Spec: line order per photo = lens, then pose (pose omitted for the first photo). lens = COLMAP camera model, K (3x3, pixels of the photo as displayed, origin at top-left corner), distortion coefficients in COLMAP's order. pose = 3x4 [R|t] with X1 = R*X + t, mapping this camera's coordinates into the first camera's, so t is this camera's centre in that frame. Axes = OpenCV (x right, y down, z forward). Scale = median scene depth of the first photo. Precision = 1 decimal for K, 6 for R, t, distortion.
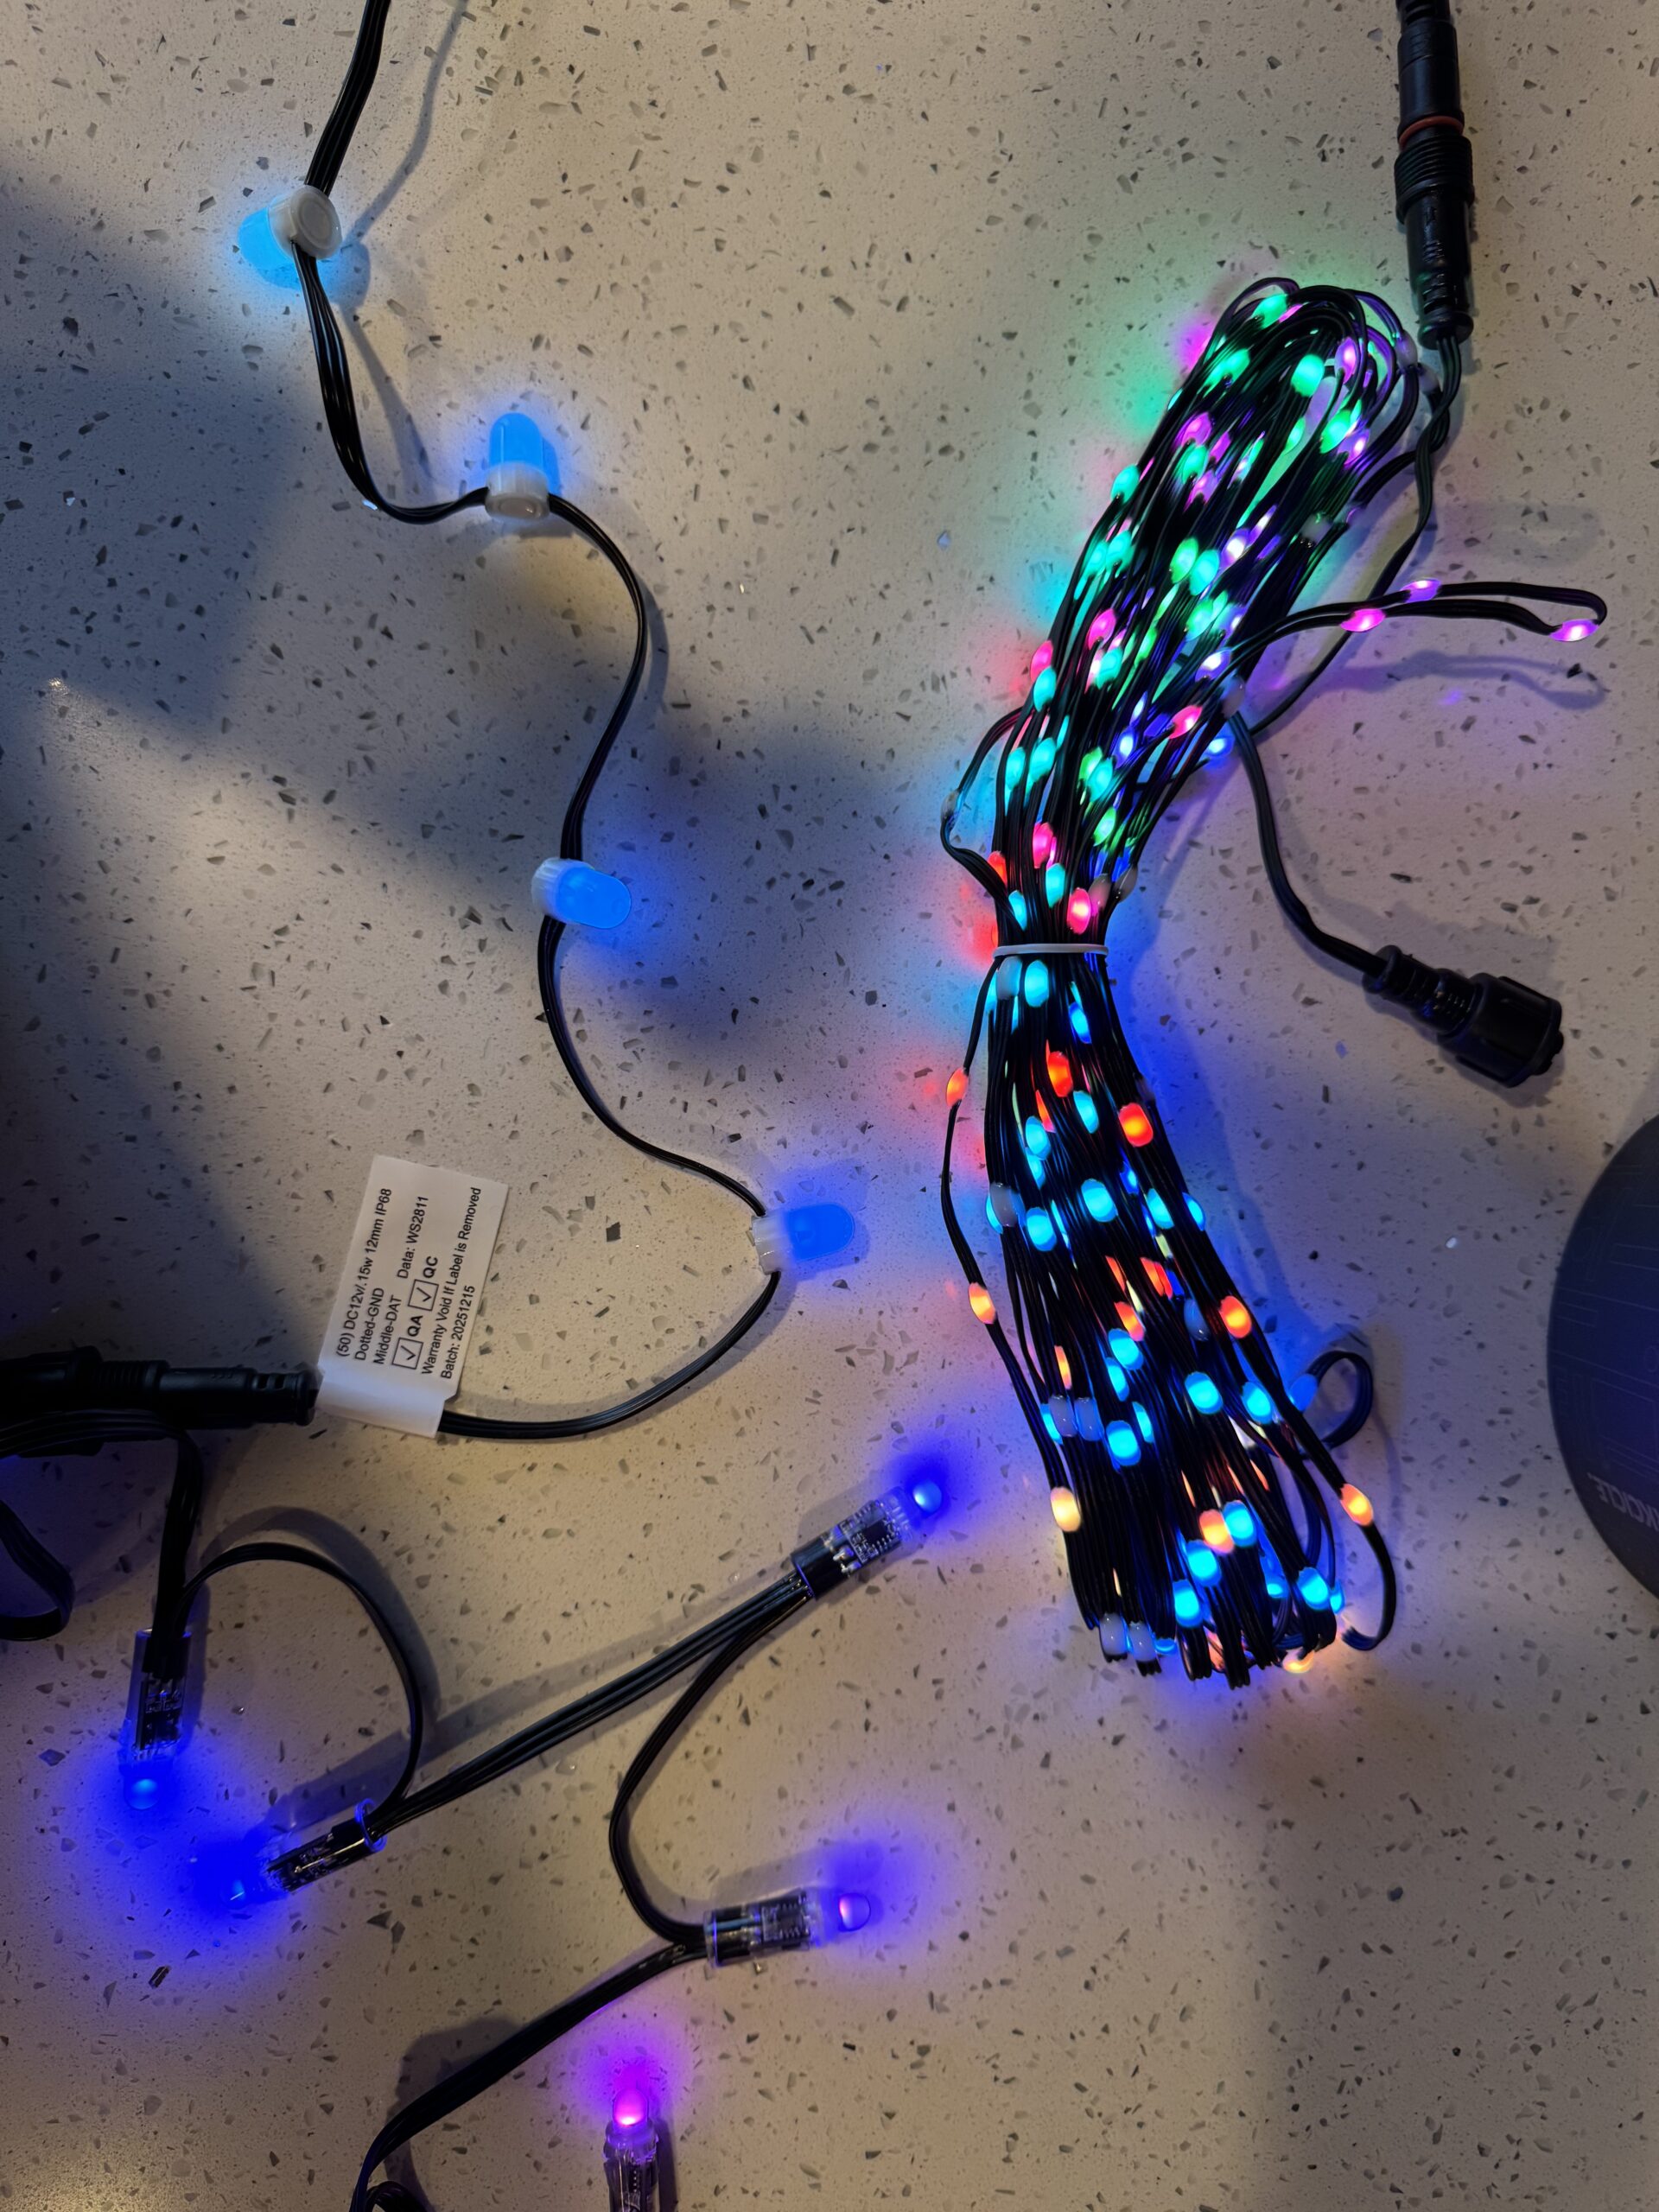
lens RADIAL K [[1550.6, 0, 829.5], [0, 1550.6, 1106.0], [0, 0, 1]] dist [0.159067, -0.380488]
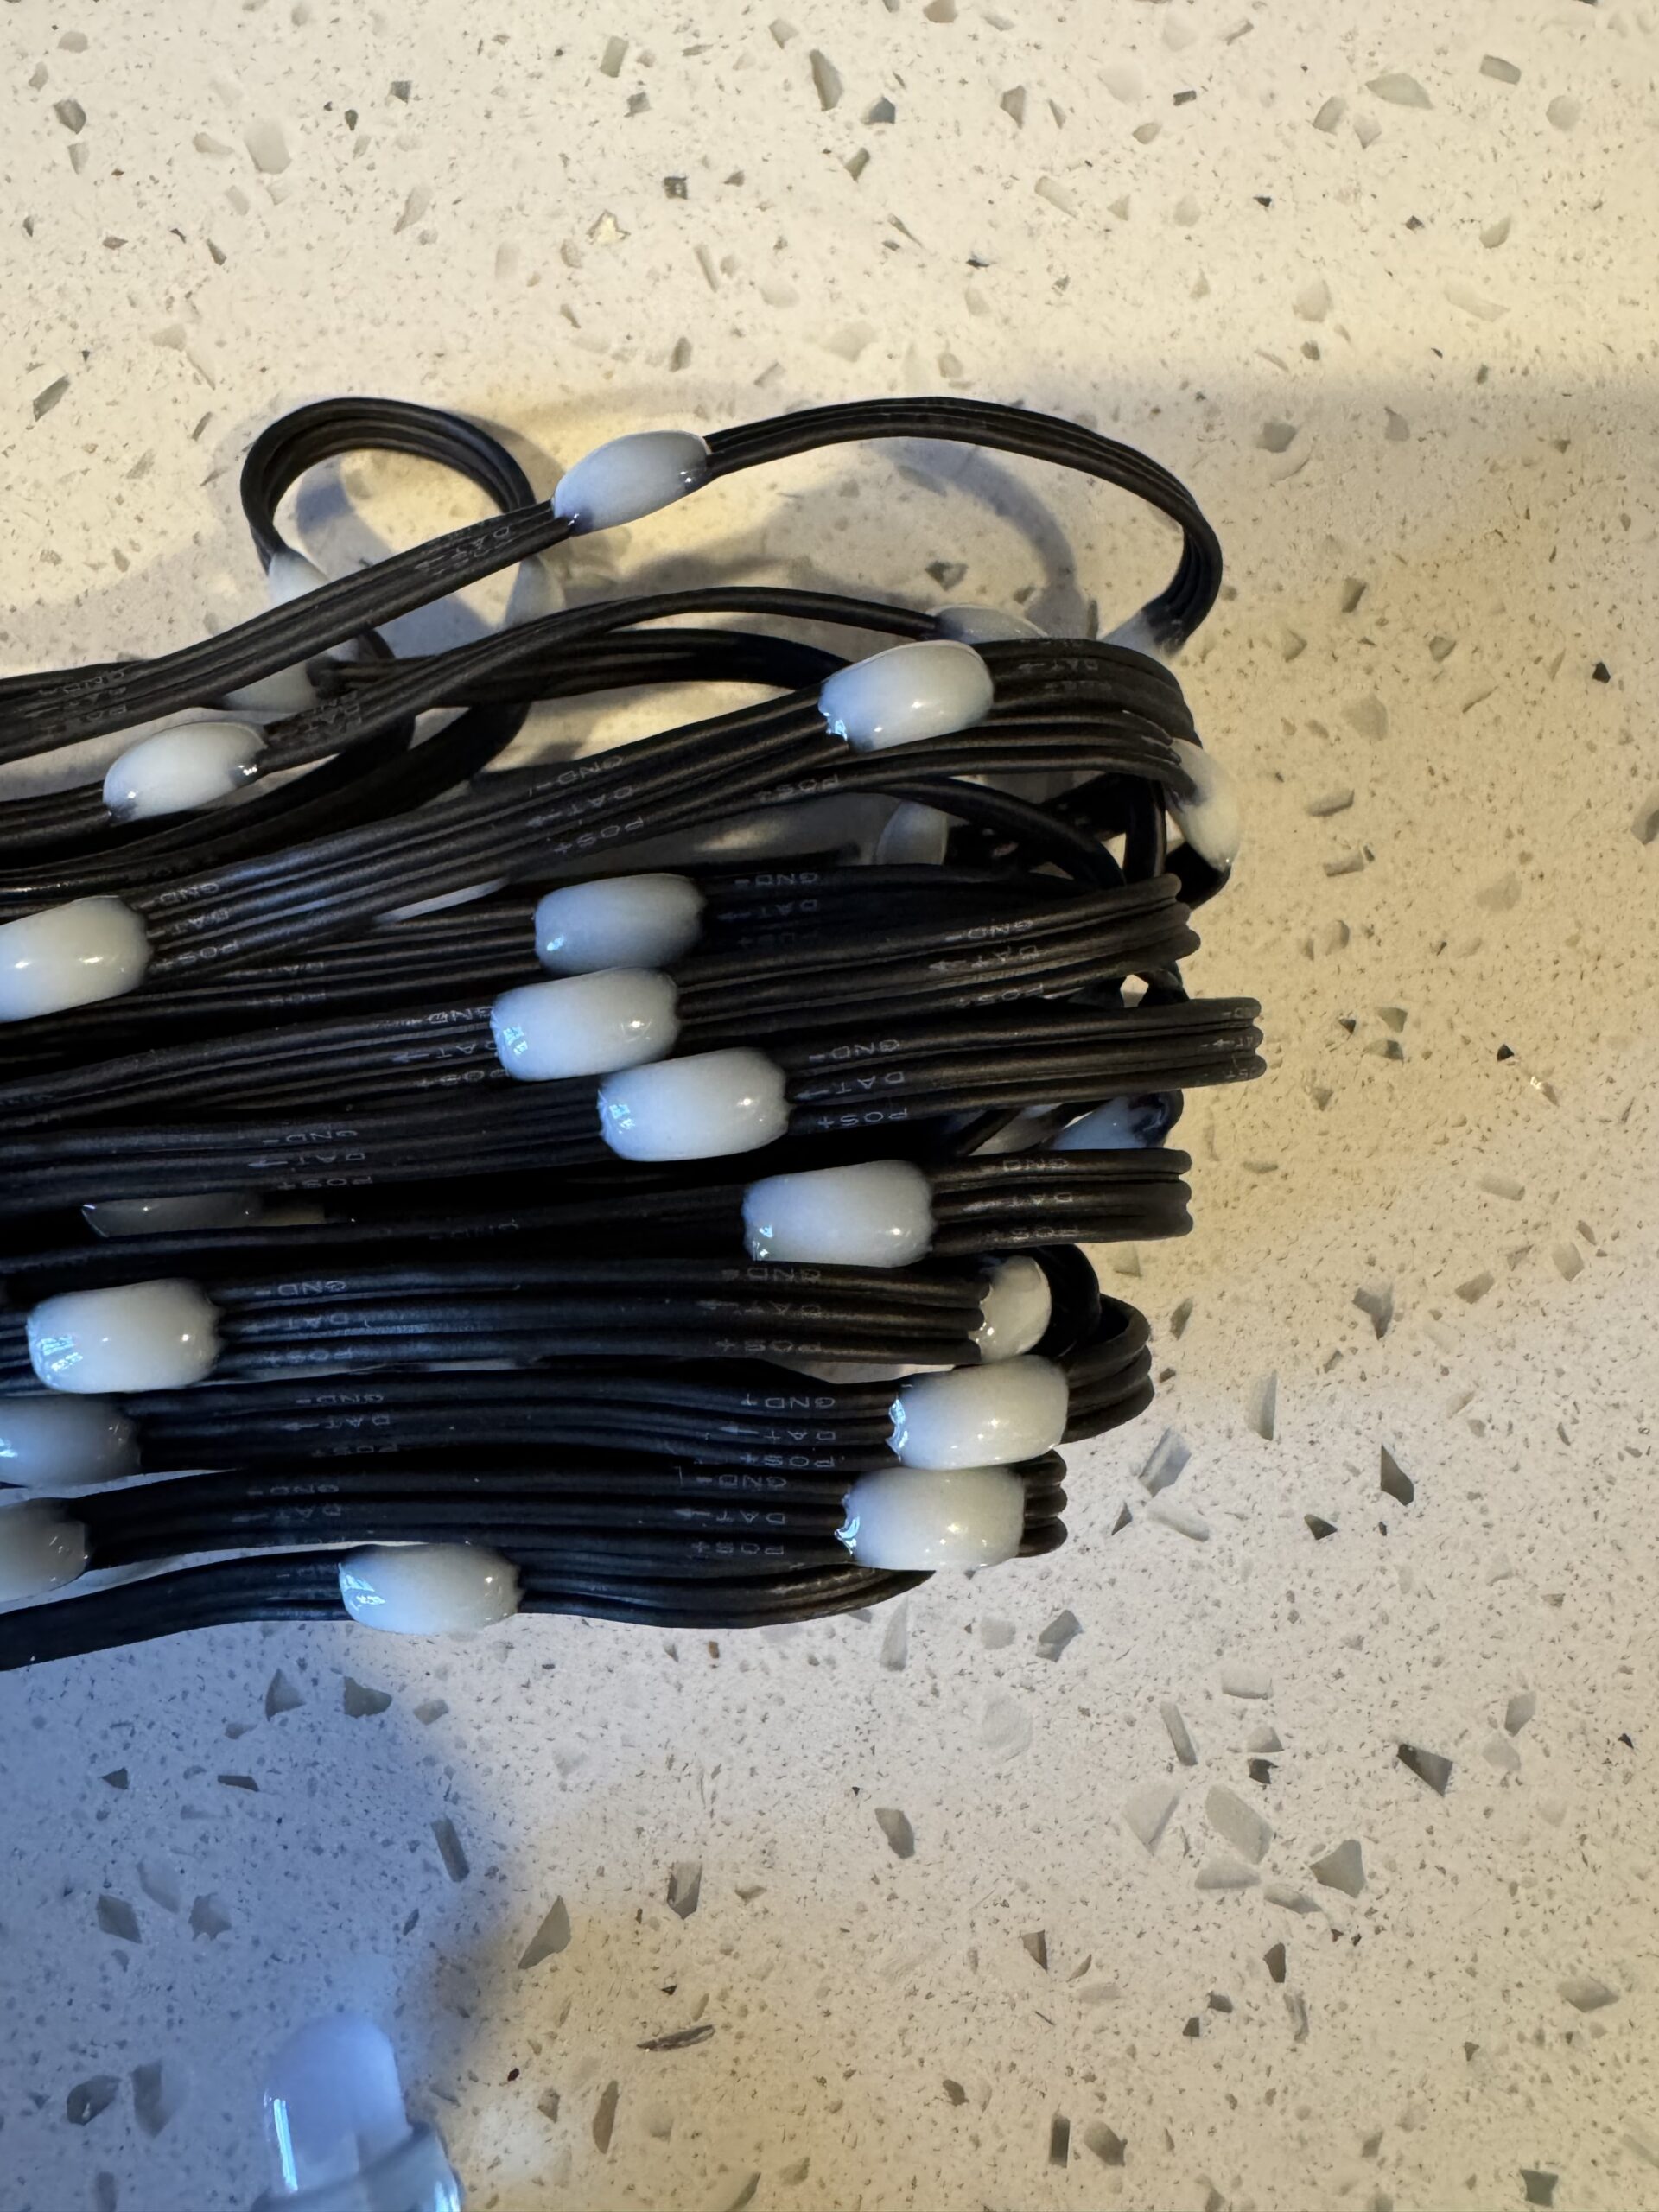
lens RADIAL K [[1565.7, 0, 832.2], [0, 1565.7, 1037.5], [0, 0, 1]] dist [-0.003671, -0.001823]
pose [[0.196051, -0.976712, 0.087159, 0.224562], [0.980574, 0.194715, -0.023661, 0.306910], [0.006138, 0.090105, 0.995913, 0.743078]]
